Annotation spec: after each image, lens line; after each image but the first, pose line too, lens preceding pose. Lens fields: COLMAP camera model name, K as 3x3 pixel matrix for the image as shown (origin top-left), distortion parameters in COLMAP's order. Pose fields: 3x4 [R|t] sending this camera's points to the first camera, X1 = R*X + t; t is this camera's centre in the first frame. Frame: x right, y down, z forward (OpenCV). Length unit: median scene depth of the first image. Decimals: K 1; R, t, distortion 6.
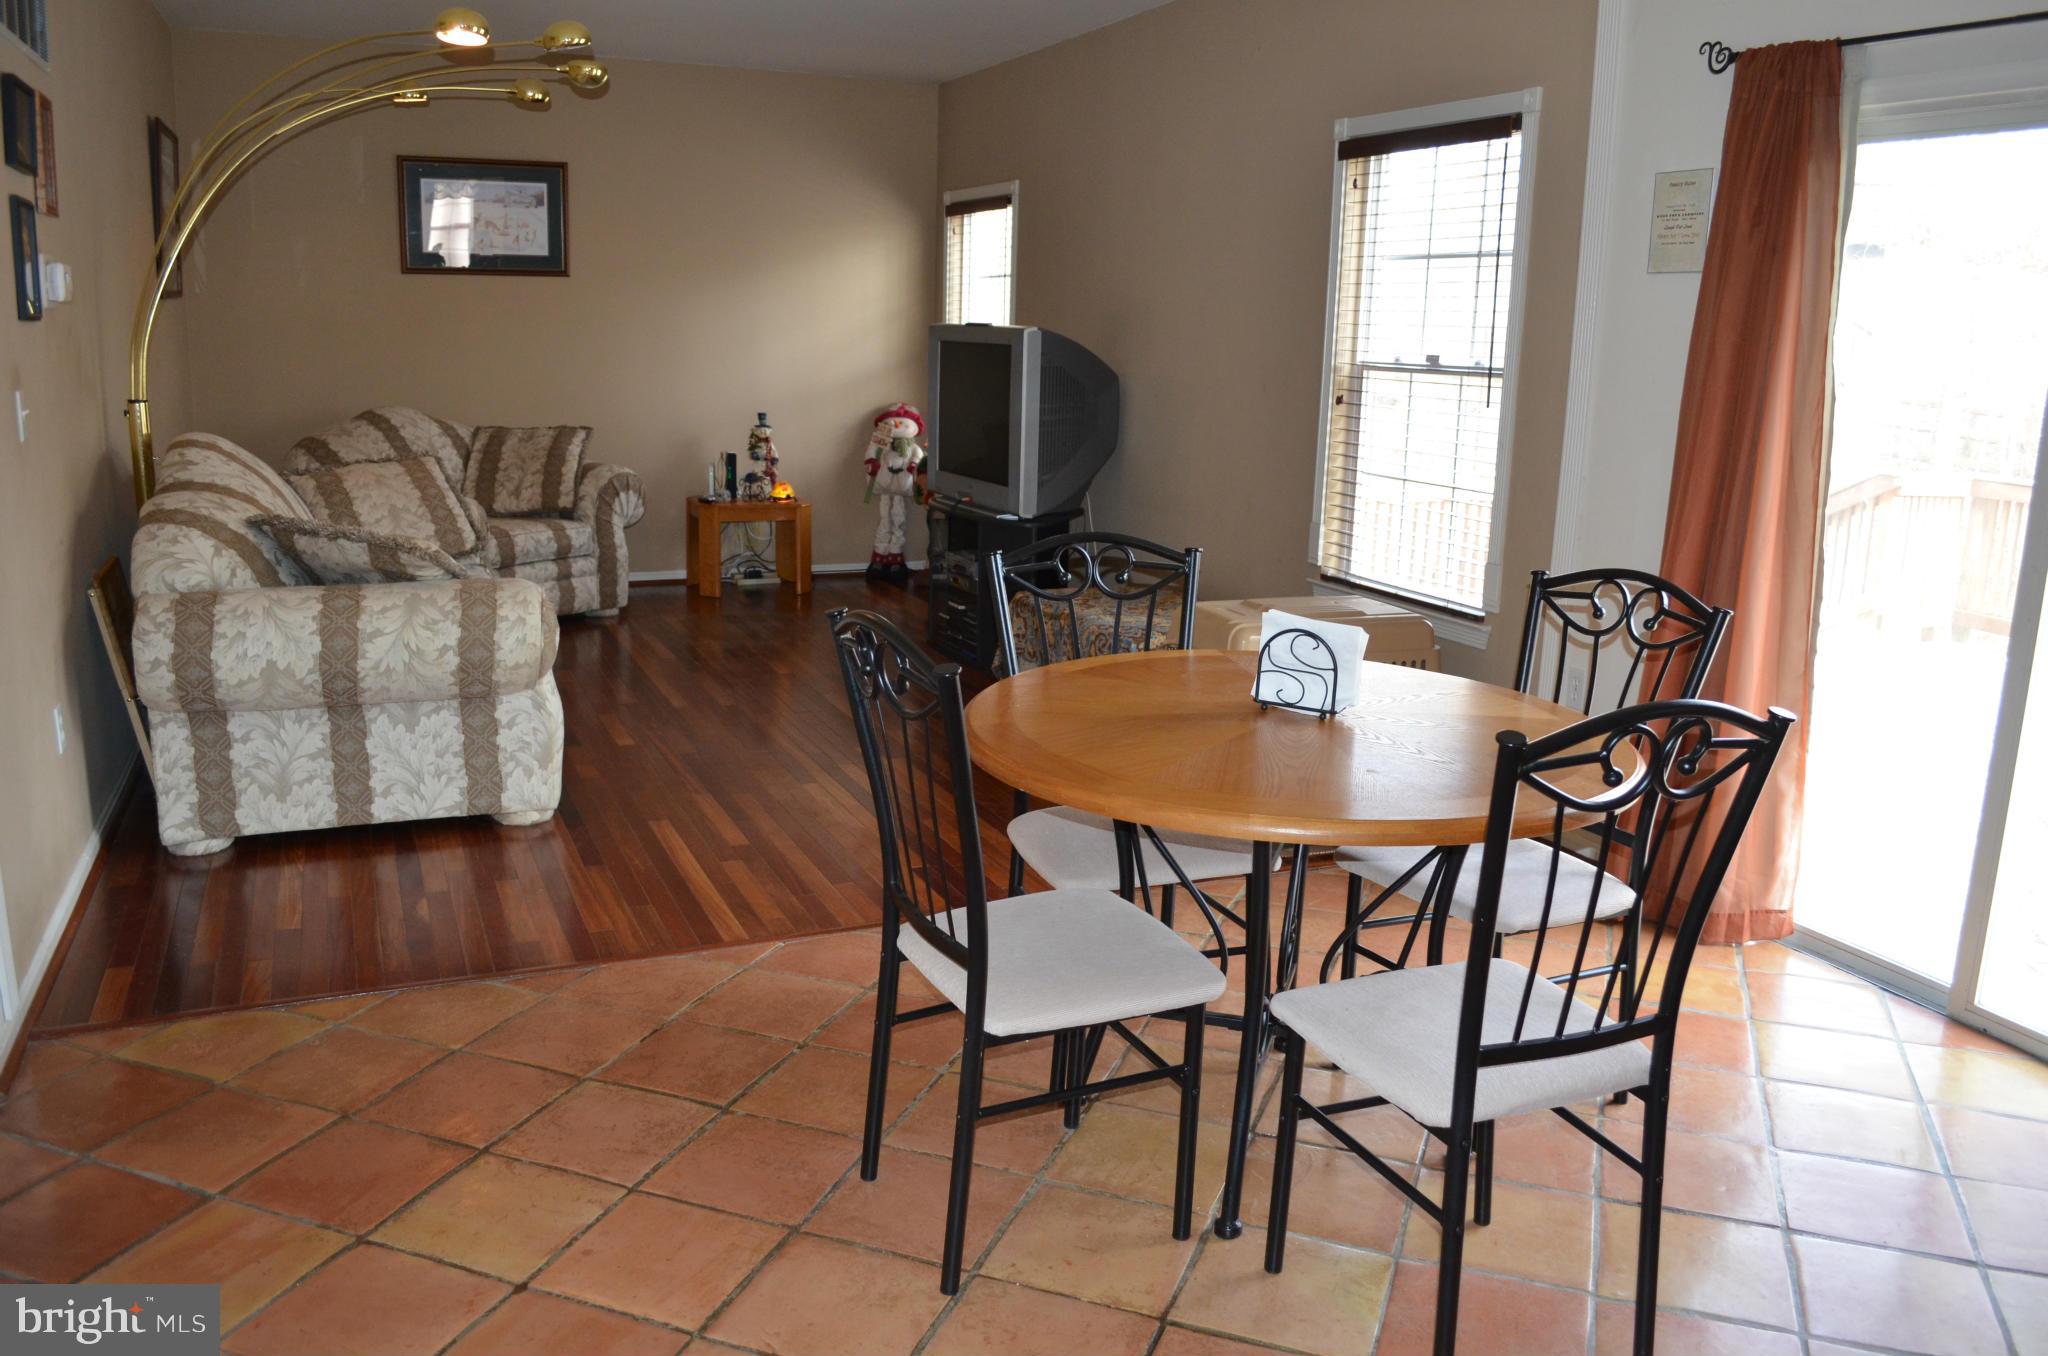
lens RADIAL K [[1621.5, 0, 1045.5], [0, 1621.5, 666.3], [0, 0, 1]] dist [-0.080420, 0.011473]
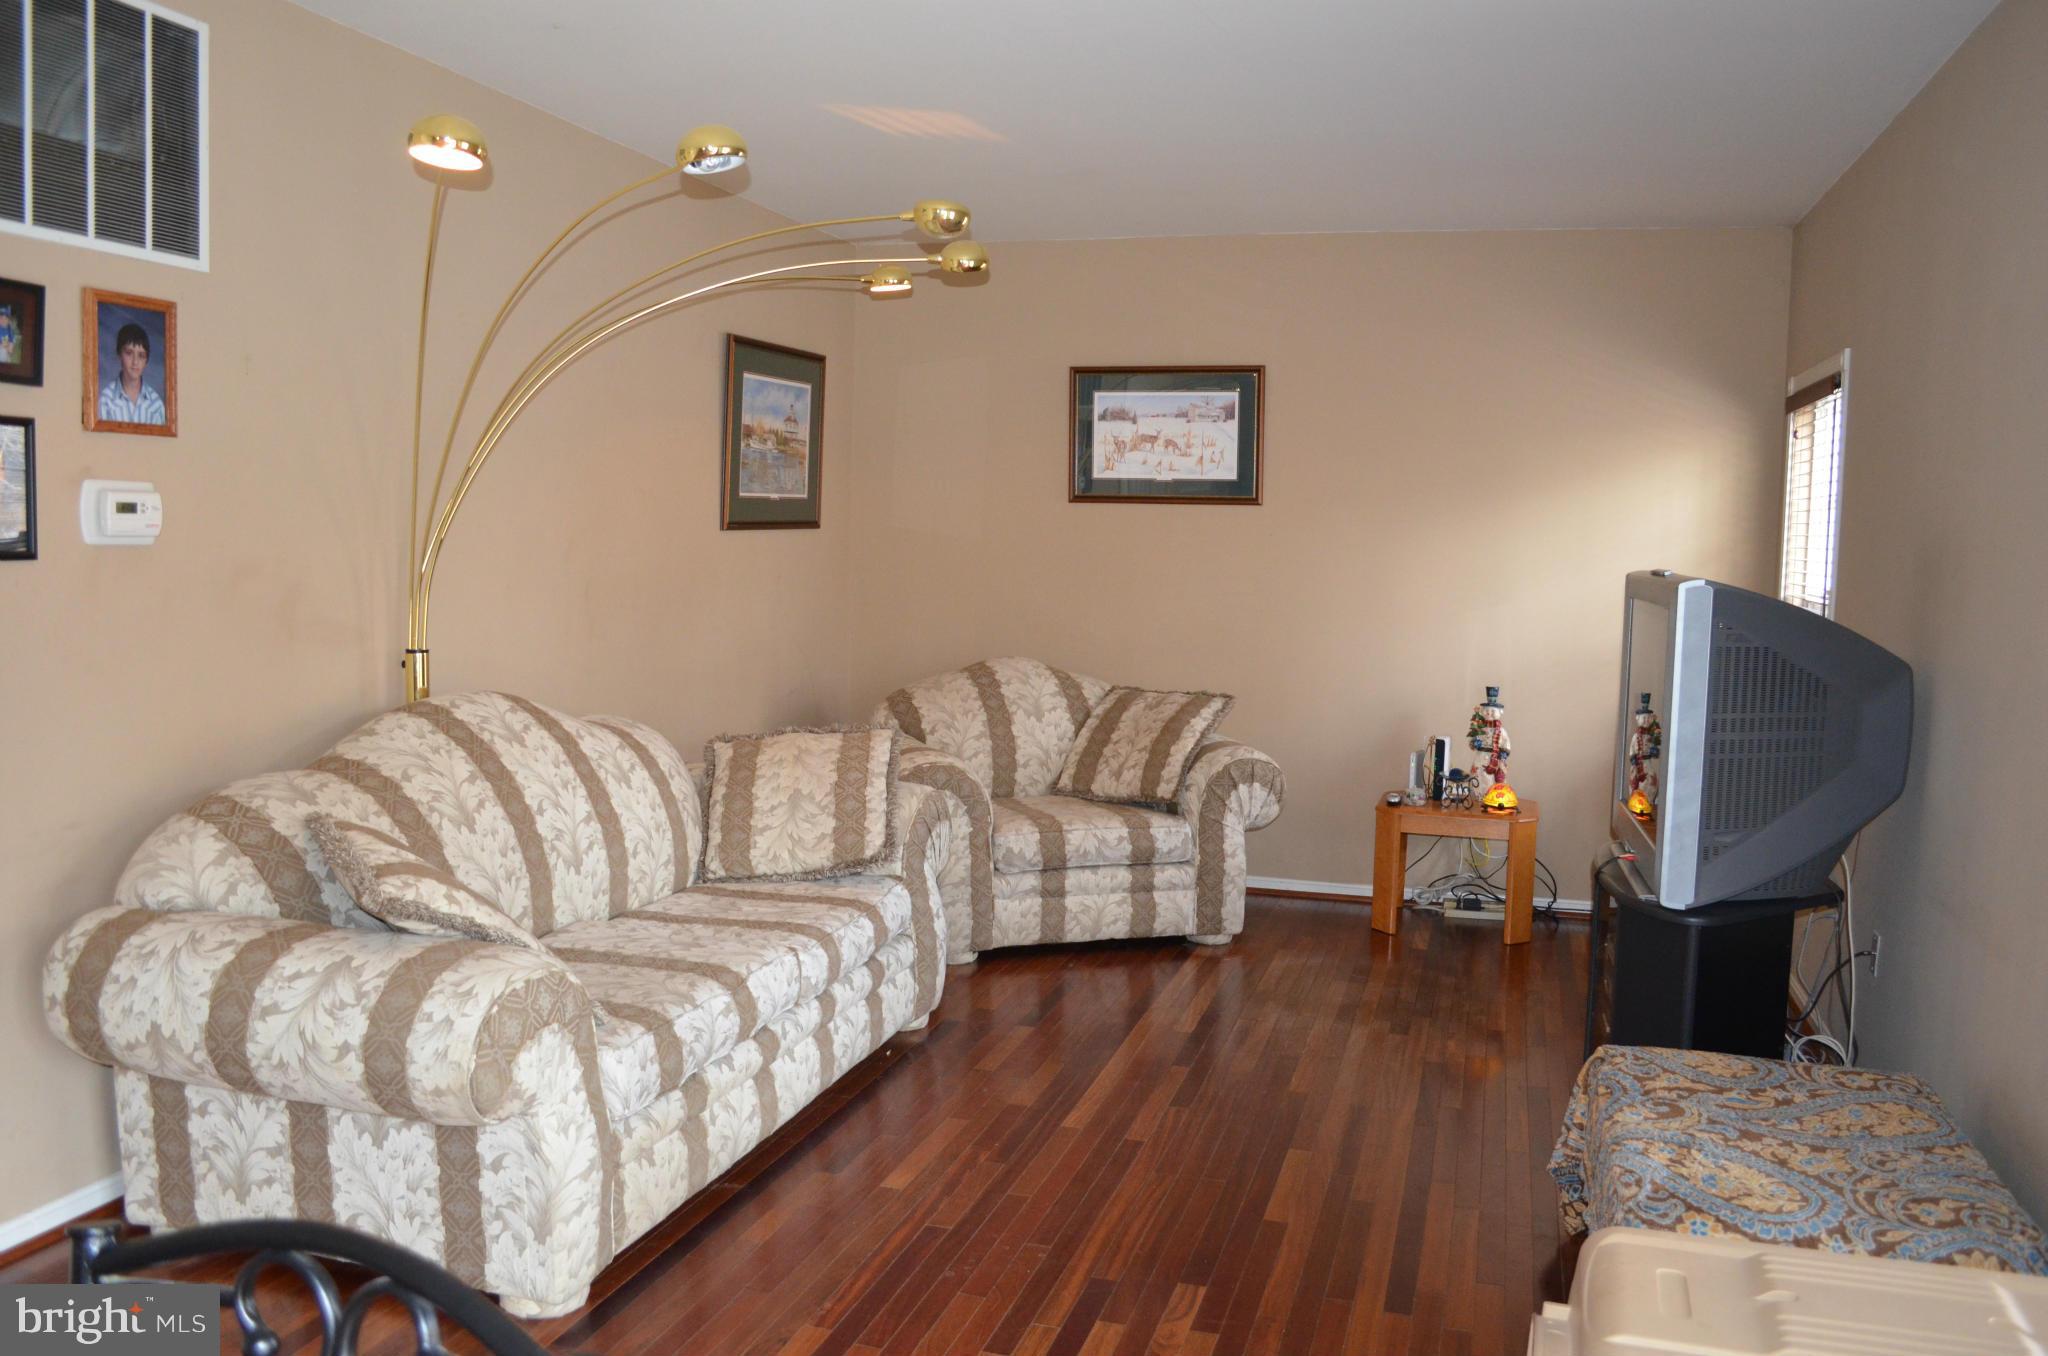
lens RADIAL K [[1621.5, 0, 1033.0], [0, 1621.5, 668.5], [0, 0, 1]] dist [-0.080420, 0.011473]
pose [[0.770540, 0.044394, -0.635844, 0.258102], [-0.133524, 0.986680, -0.092921, -0.140928], [0.623249, 0.156500, 0.766204, 0.629627]]
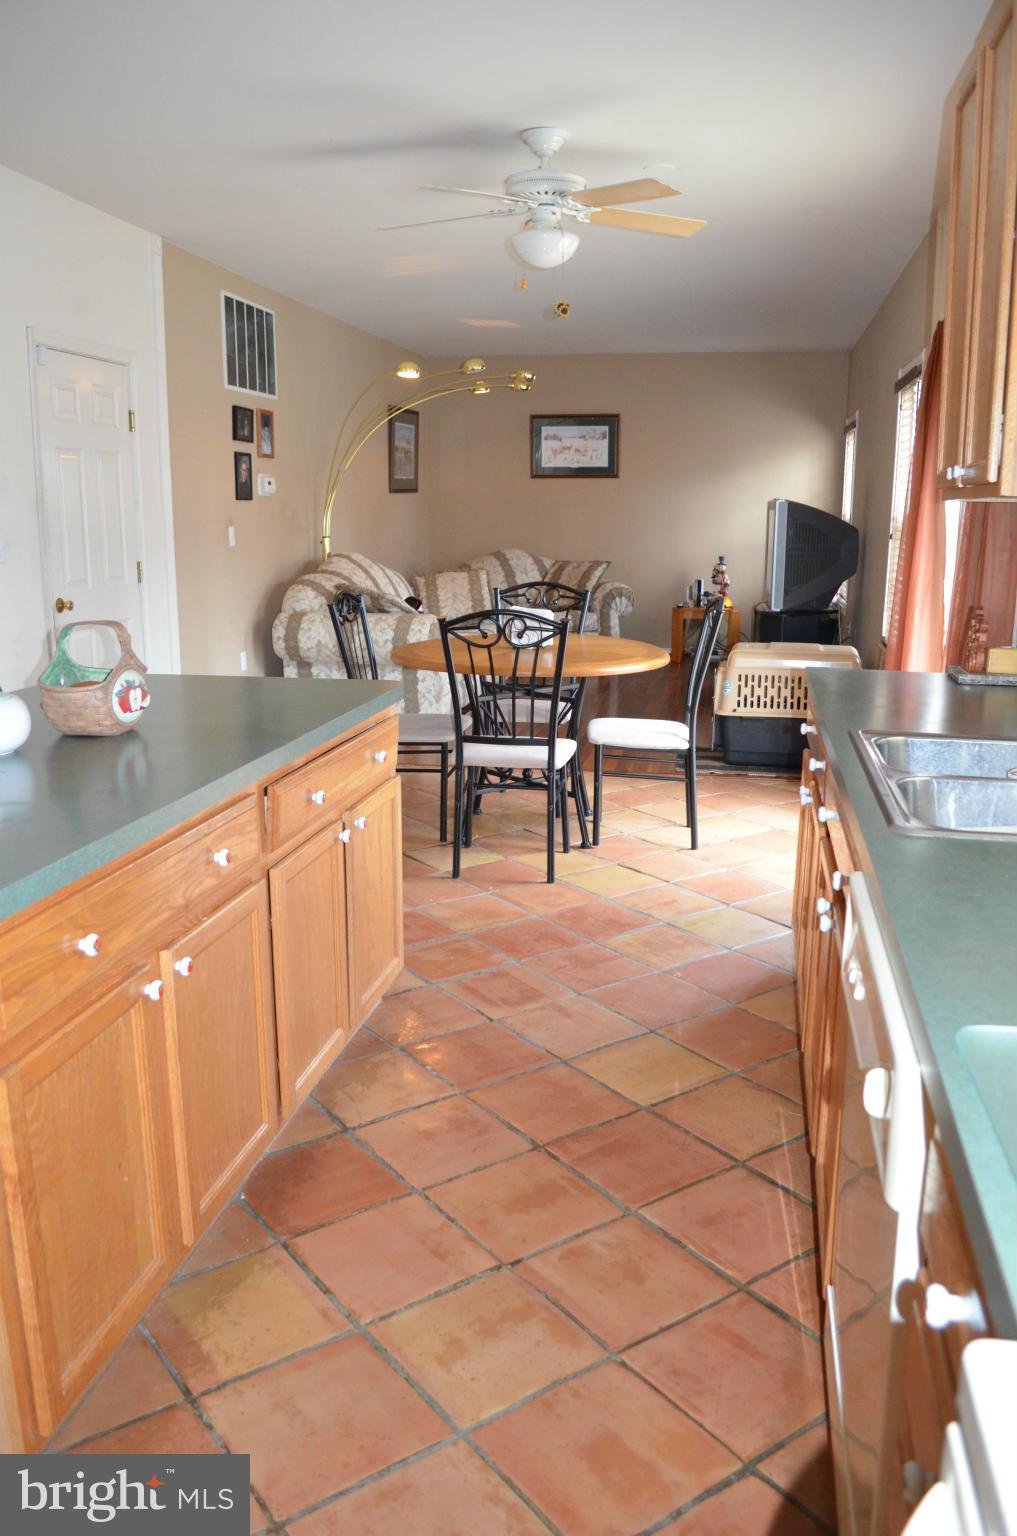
lens RADIAL K [[1216.1, 0, 509.0], [0, 1216.1, 783.6], [0, 0, 1]] dist [-0.080420, 0.011473]
pose [[0.825792, 0.101681, -0.554733, 0.740718], [-0.097588, 0.994538, 0.037023, 0.108962], [0.555468, 0.023561, 0.831204, -0.338095]]
